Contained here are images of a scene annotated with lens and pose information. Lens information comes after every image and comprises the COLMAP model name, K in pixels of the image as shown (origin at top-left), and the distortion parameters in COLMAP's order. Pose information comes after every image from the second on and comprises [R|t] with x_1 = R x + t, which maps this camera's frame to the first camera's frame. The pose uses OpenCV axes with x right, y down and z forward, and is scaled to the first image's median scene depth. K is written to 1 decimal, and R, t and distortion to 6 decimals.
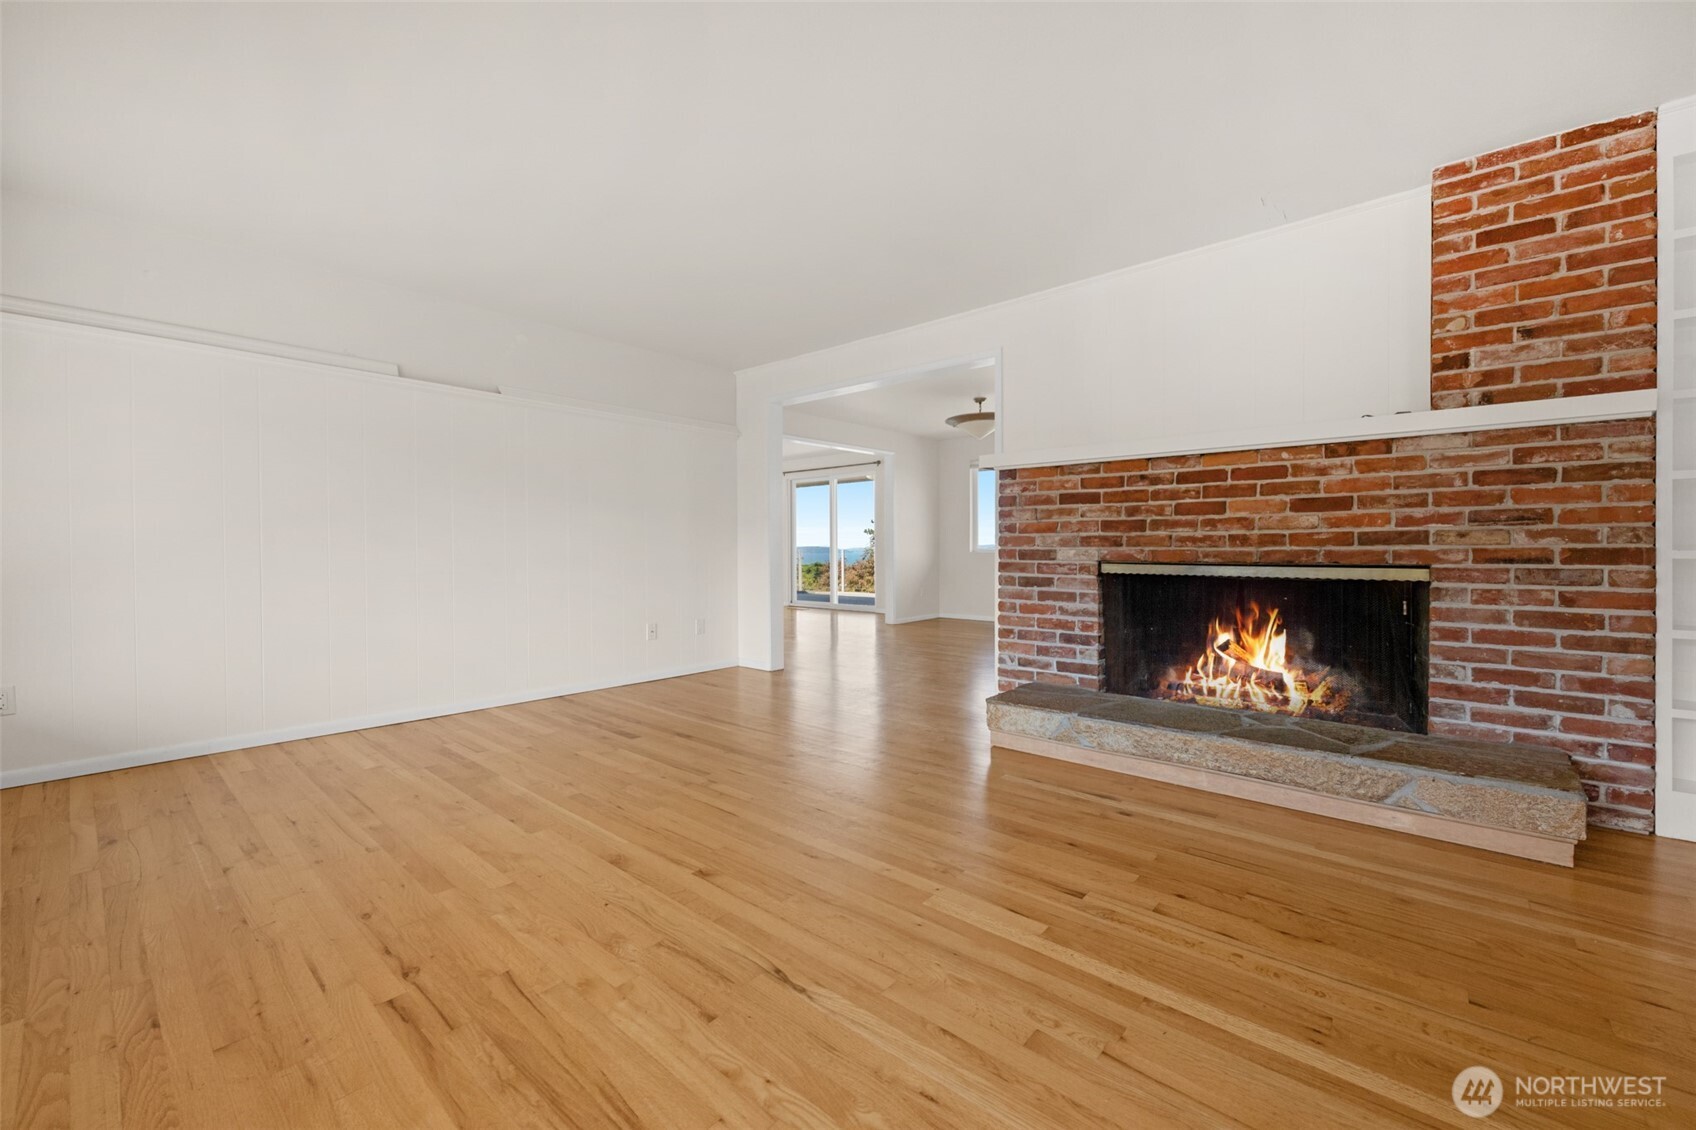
lens RADIAL K [[678.9, 0, 852.2], [0, 678.9, 556.5], [0, 0, 1]] dist [-0.002576, 0.000382]
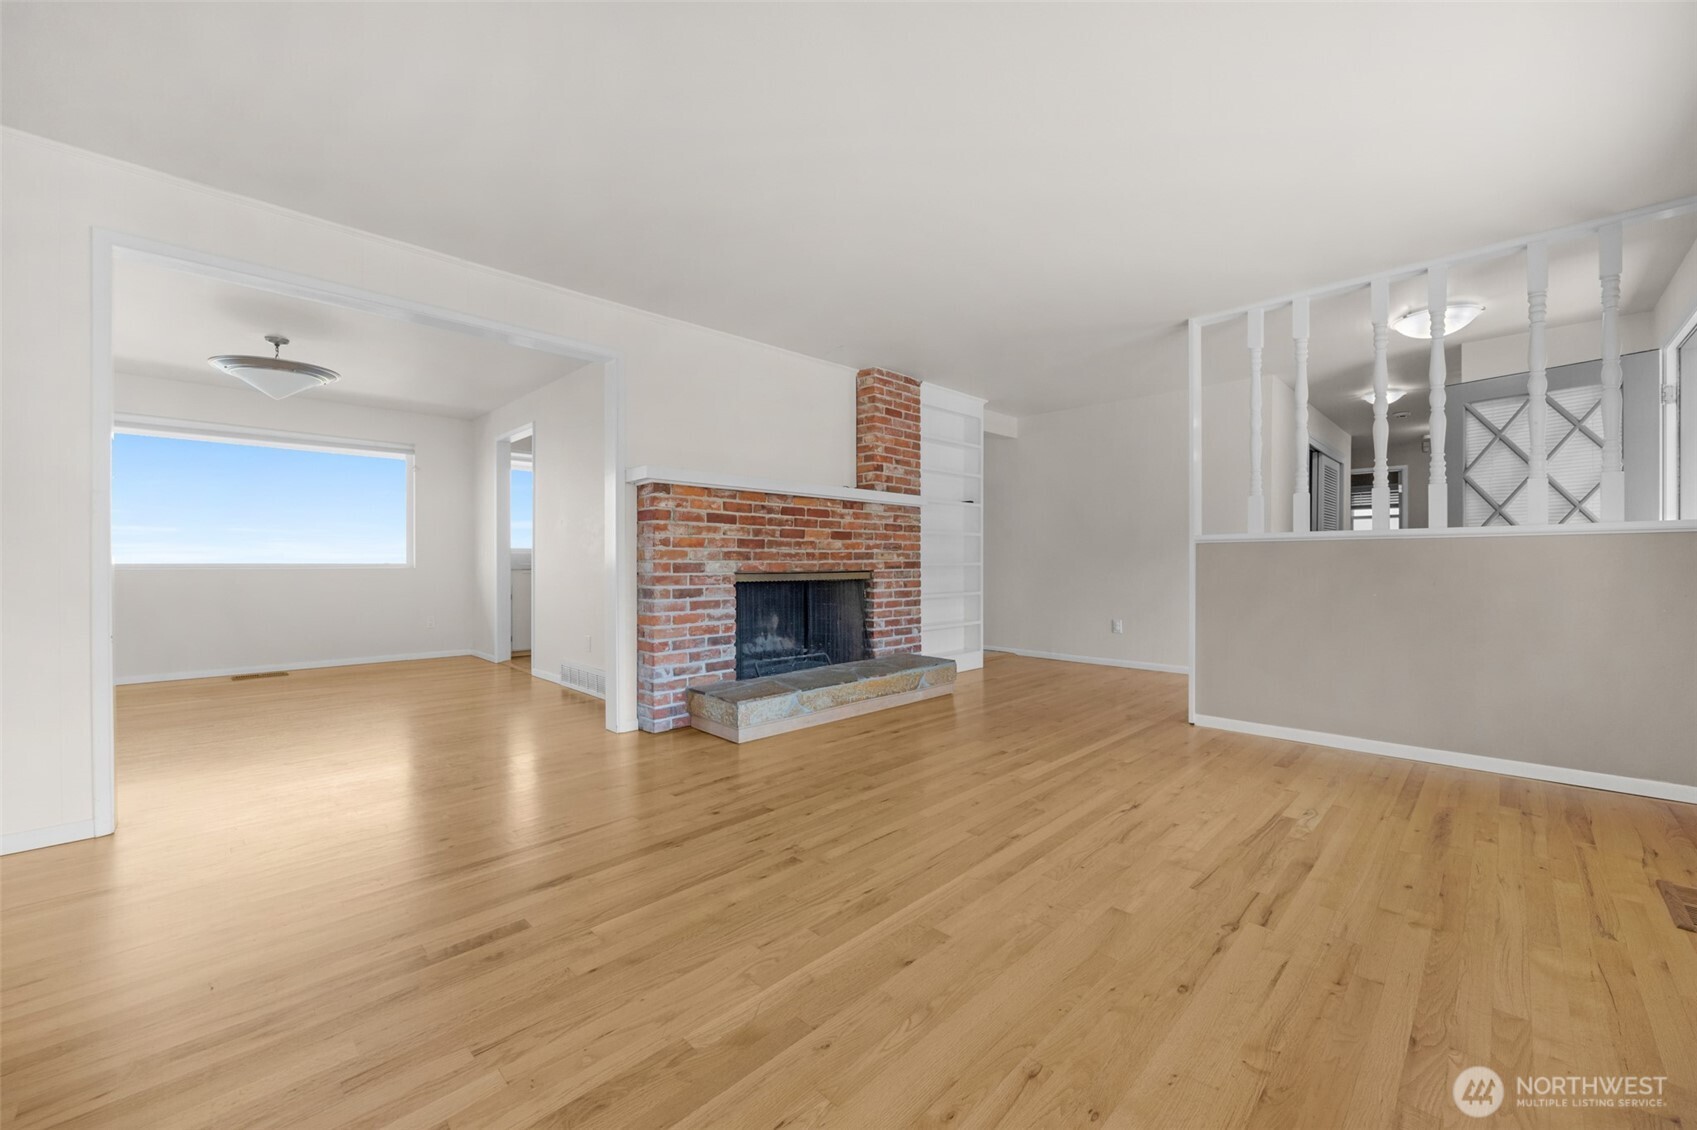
lens RADIAL K [[679.3, 0, 880.7], [0, 679.3, 564.3], [0, 0, 1]] dist [-0.002576, 0.000382]
pose [[0.031124, -0.002188, 0.999513, -1.022357], [0.014675, 0.999891, 0.001732, -0.007080], [-0.999408, 0.014614, 0.031152, 0.869889]]
